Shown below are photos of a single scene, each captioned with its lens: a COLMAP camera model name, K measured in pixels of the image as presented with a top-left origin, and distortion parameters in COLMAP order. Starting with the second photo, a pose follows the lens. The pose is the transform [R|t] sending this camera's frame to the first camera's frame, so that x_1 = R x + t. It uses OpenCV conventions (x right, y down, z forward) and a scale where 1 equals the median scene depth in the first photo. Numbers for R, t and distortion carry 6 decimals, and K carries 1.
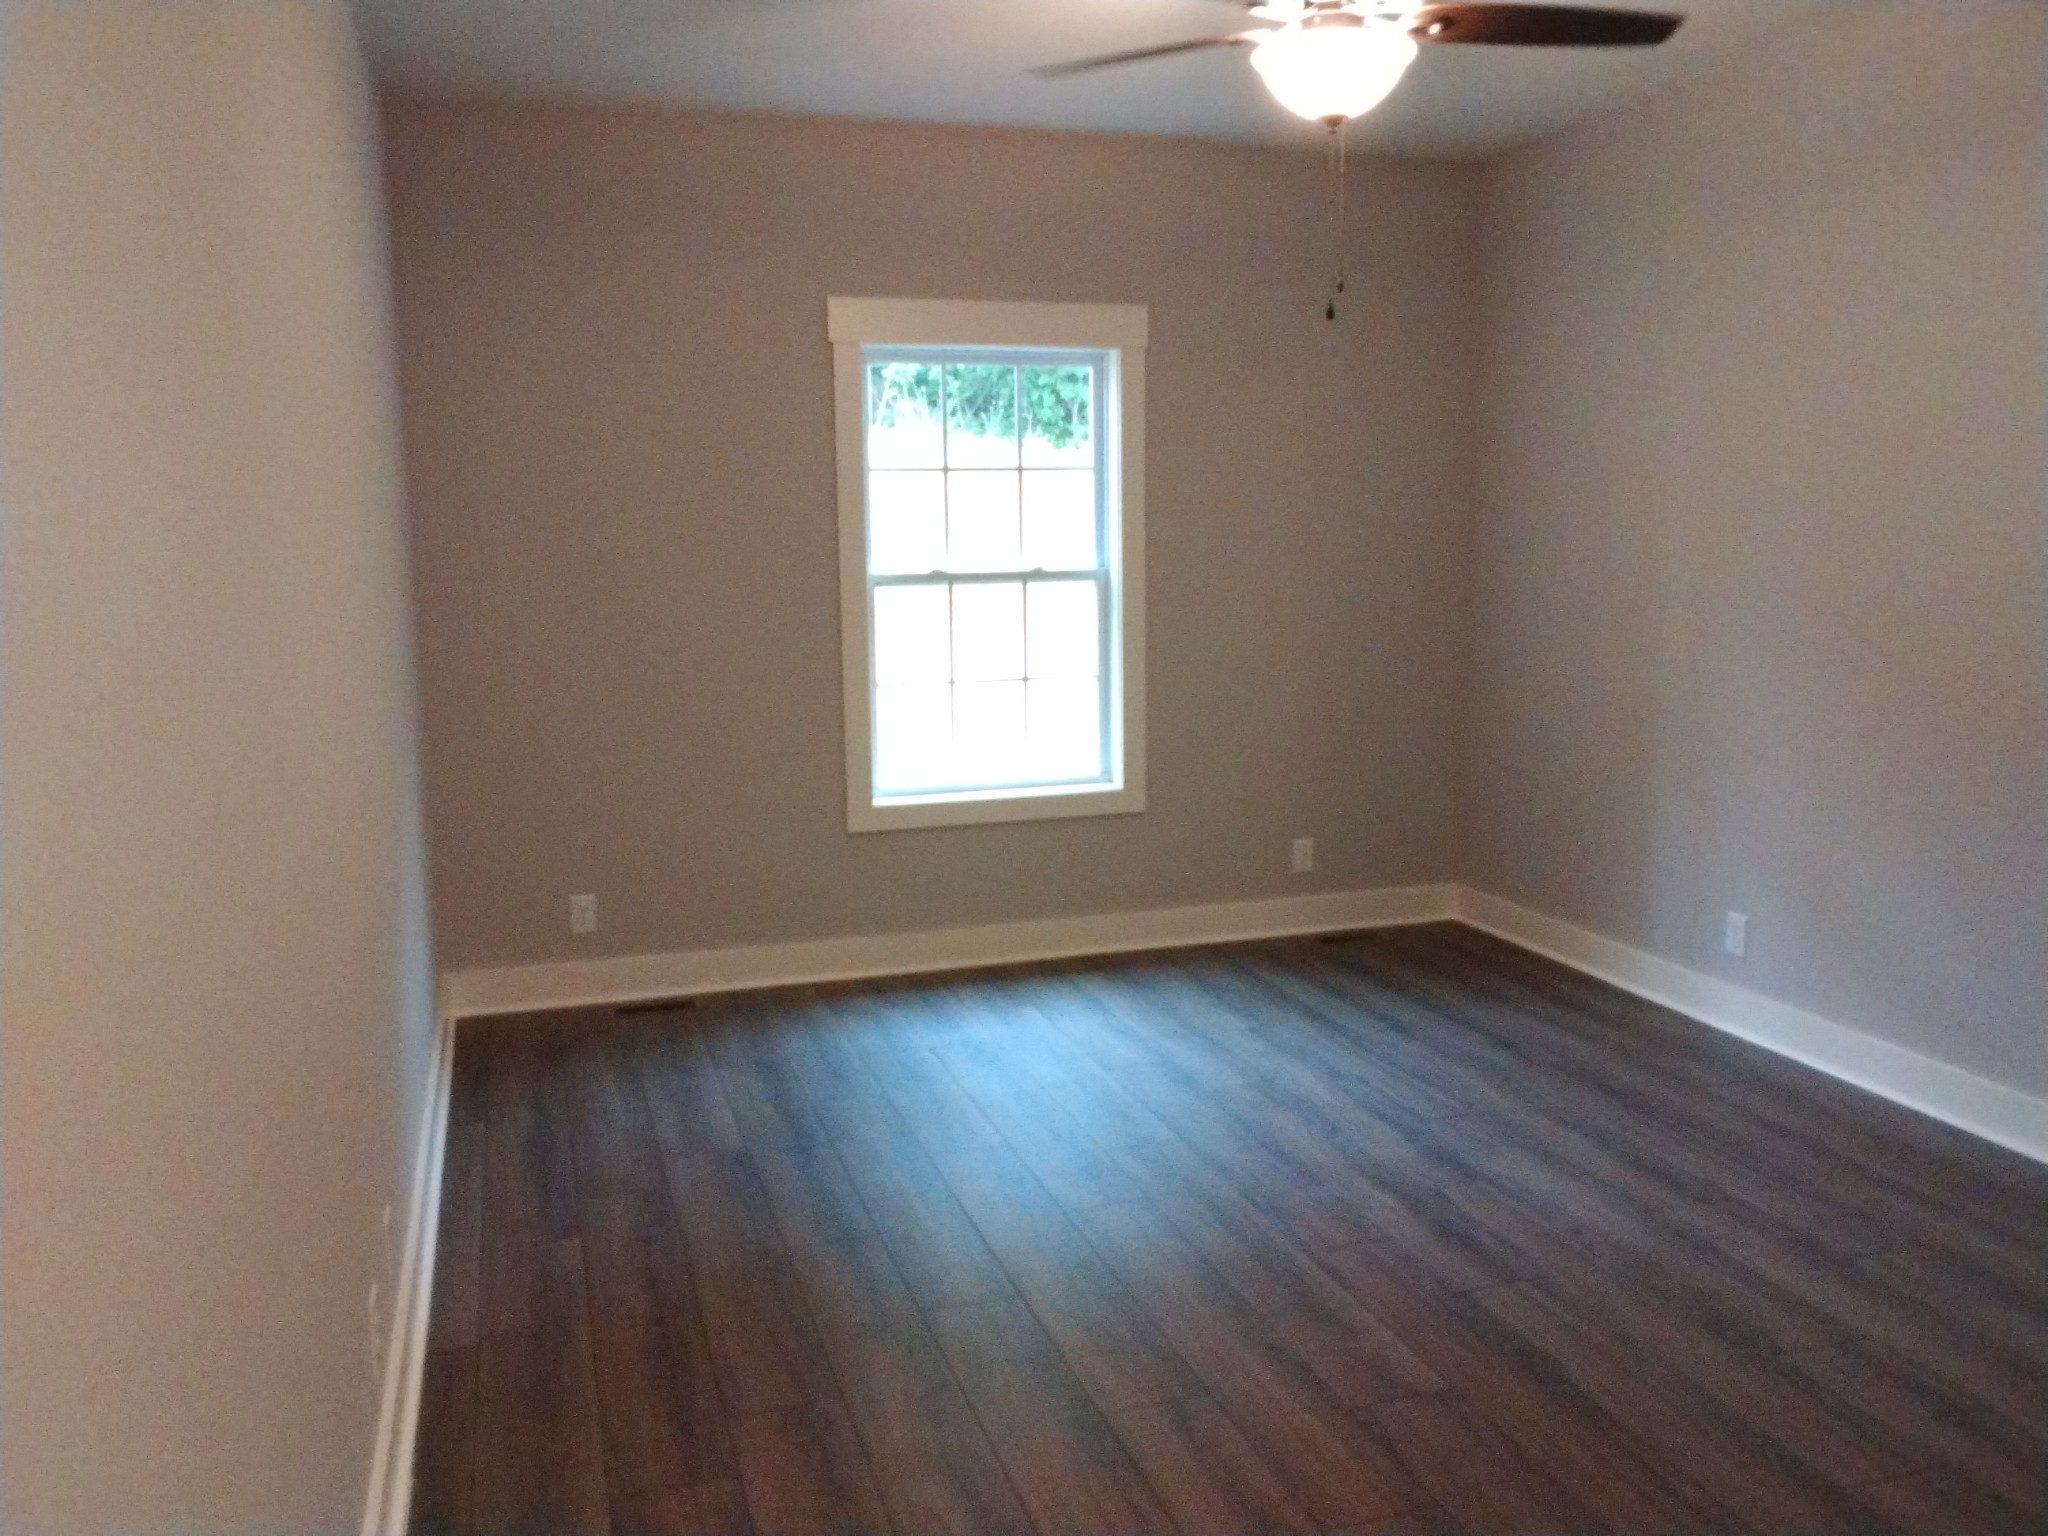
lens RADIAL K [[1667.0, 0, 1024.0], [0, 1667.0, 768.0], [0, 0, 1]] dist [-0.050113, -0.003874]
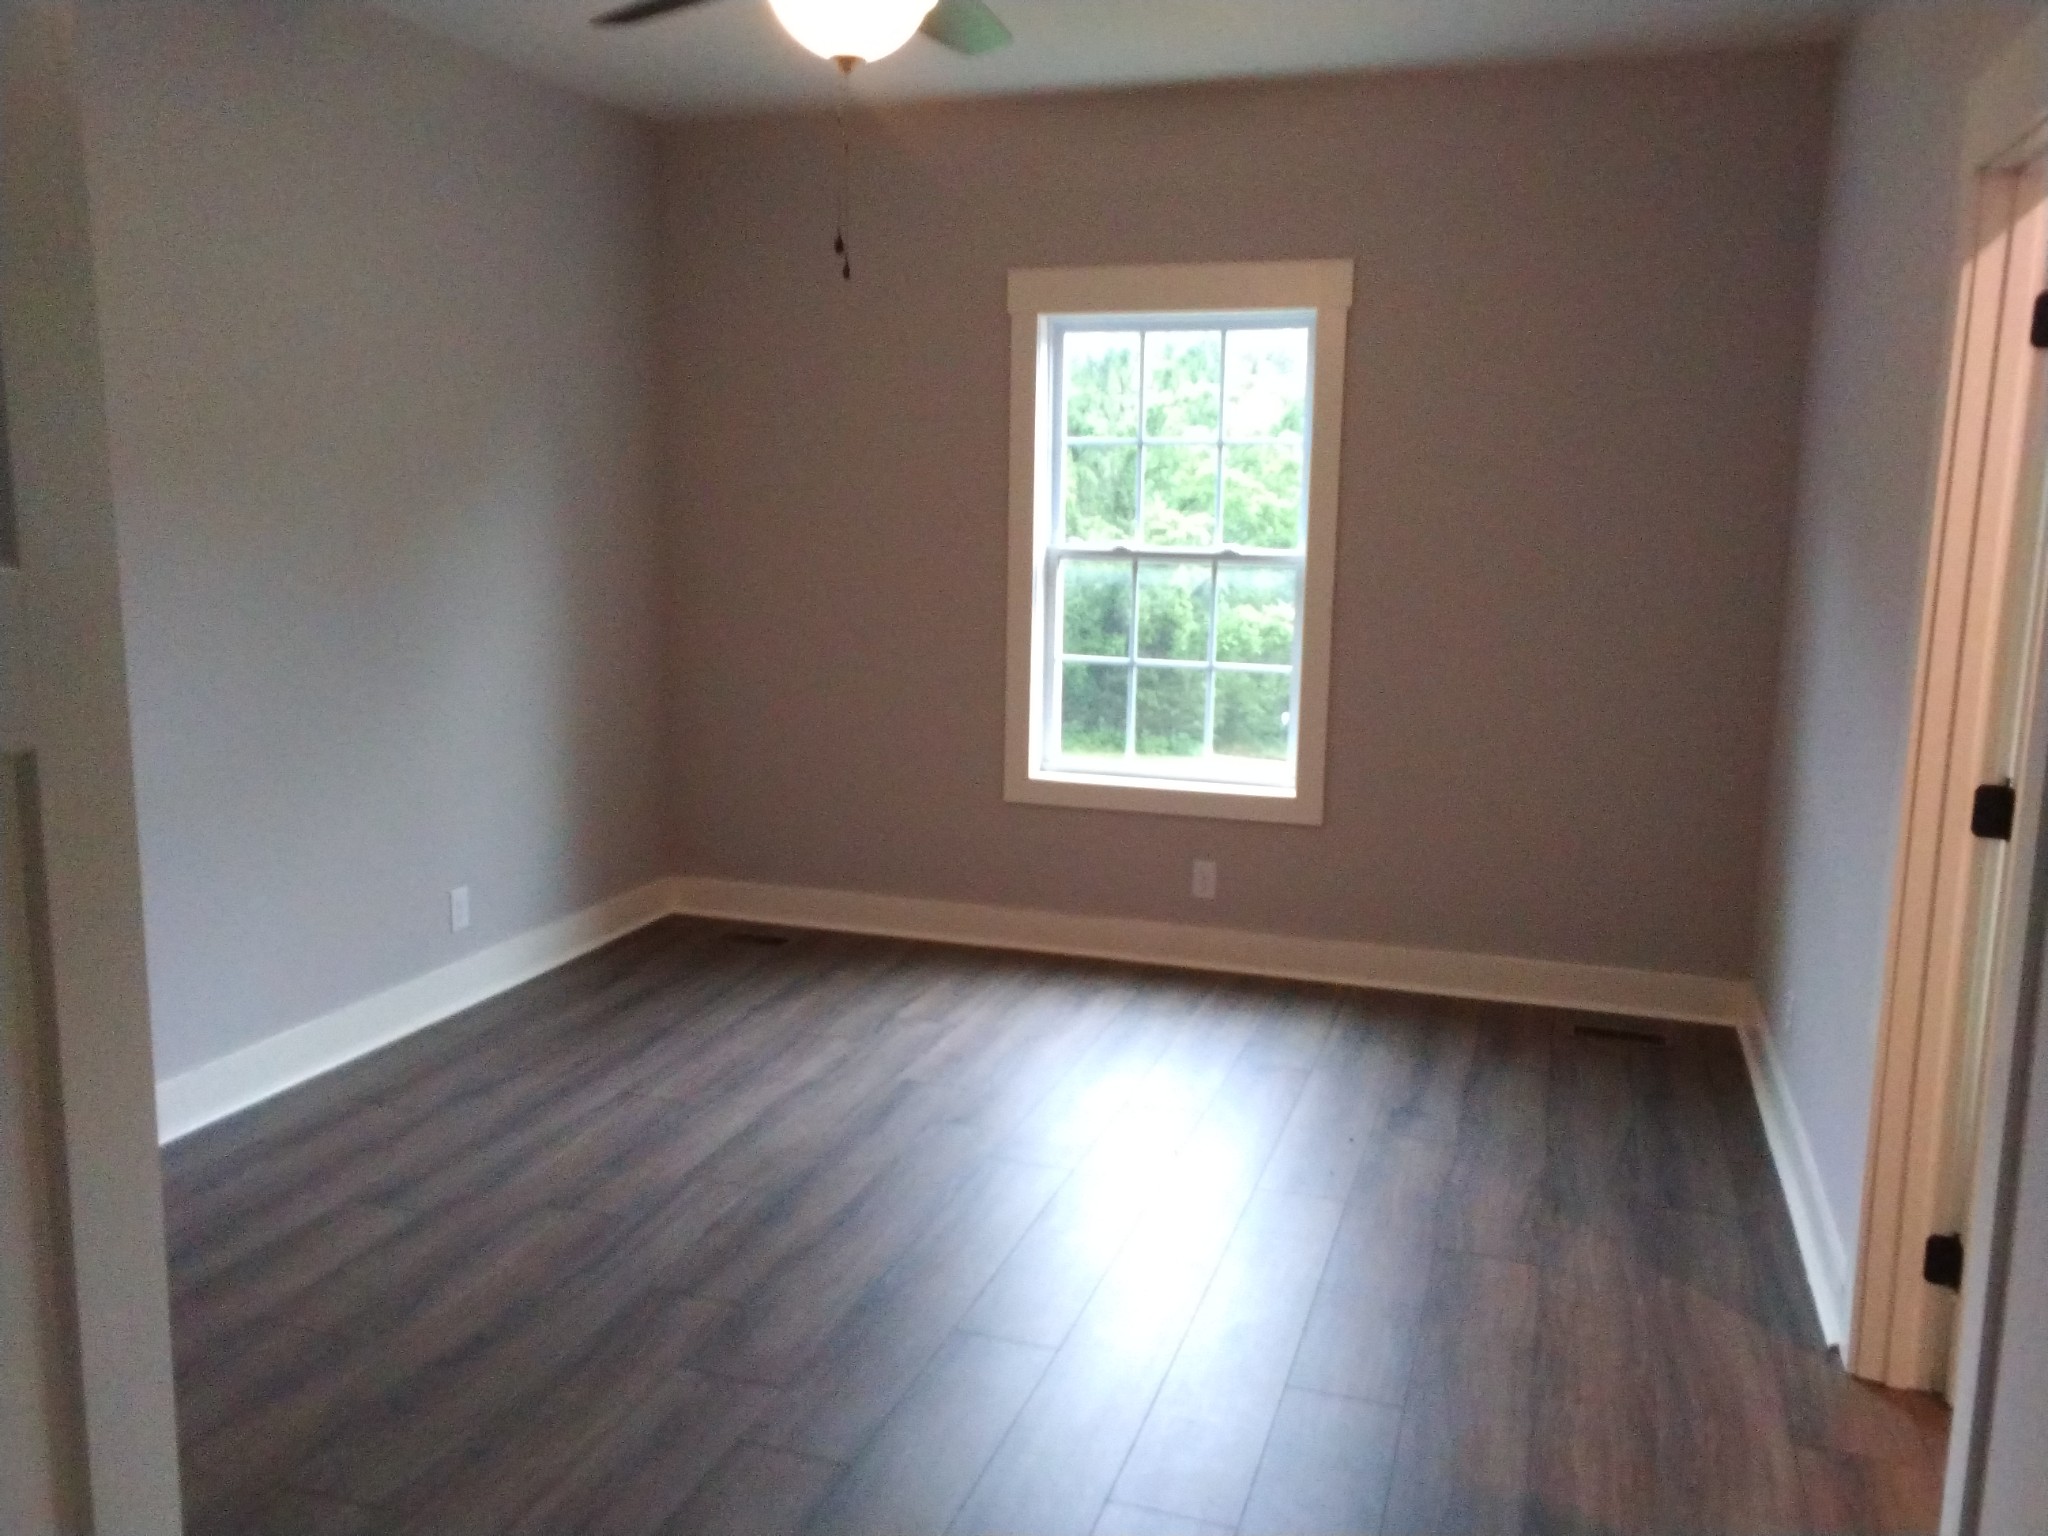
lens RADIAL K [[1697.0, 0, 1024.0], [0, 1697.0, 768.0], [0, 0, 1]] dist [-0.009201, -0.001423]
pose [[0.819439, 0.119937, -0.560477, 0.474114], [-0.115513, 0.992354, 0.043472, -0.027767], [0.561406, 0.029120, 0.827028, 0.155006]]
